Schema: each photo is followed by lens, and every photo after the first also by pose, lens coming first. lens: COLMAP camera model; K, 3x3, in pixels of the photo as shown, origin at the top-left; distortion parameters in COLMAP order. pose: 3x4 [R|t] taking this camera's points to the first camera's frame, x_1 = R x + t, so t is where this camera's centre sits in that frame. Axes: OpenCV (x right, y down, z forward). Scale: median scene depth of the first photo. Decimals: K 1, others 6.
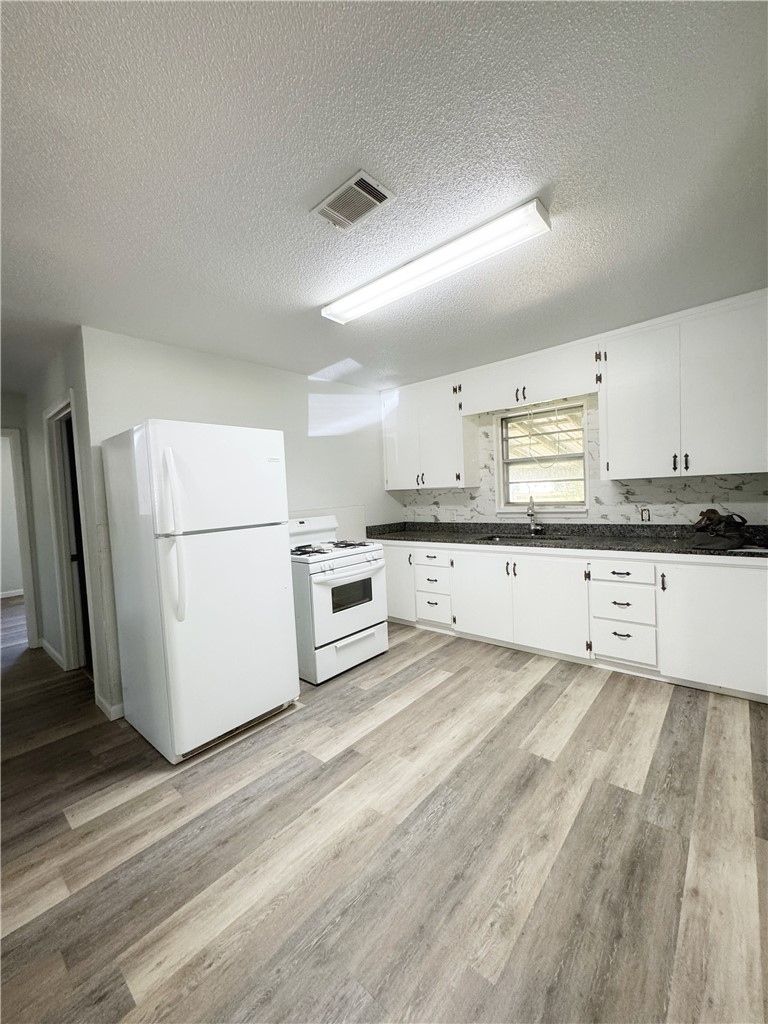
lens RADIAL K [[410.4, 0, 387.6], [0, 410.4, 518.9], [0, 0, 1]] dist [-0.005371, 0.000951]
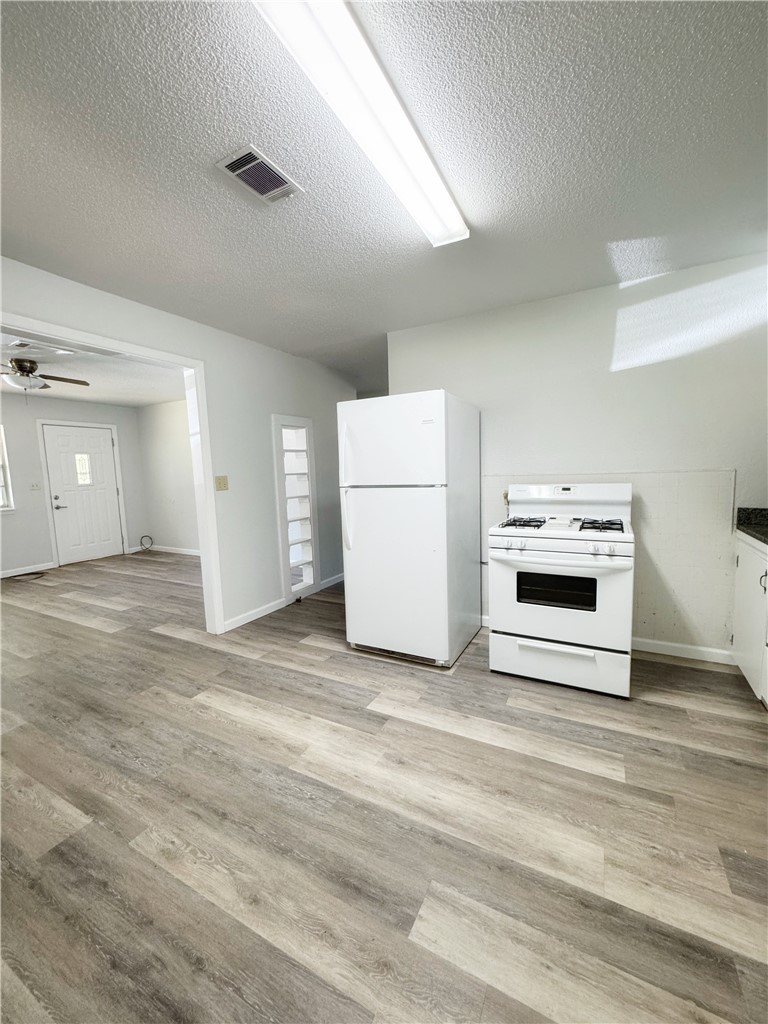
lens RADIAL K [[410.4, 0, 386.0], [0, 410.4, 517.7], [0, 0, 1]] dist [-0.005371, 0.000951]
pose [[0.215762, 0.157891, -0.963596, 0.815150], [-0.041076, 0.987434, 0.152599, -0.071865], [0.975582, 0.006655, 0.219536, 0.797539]]
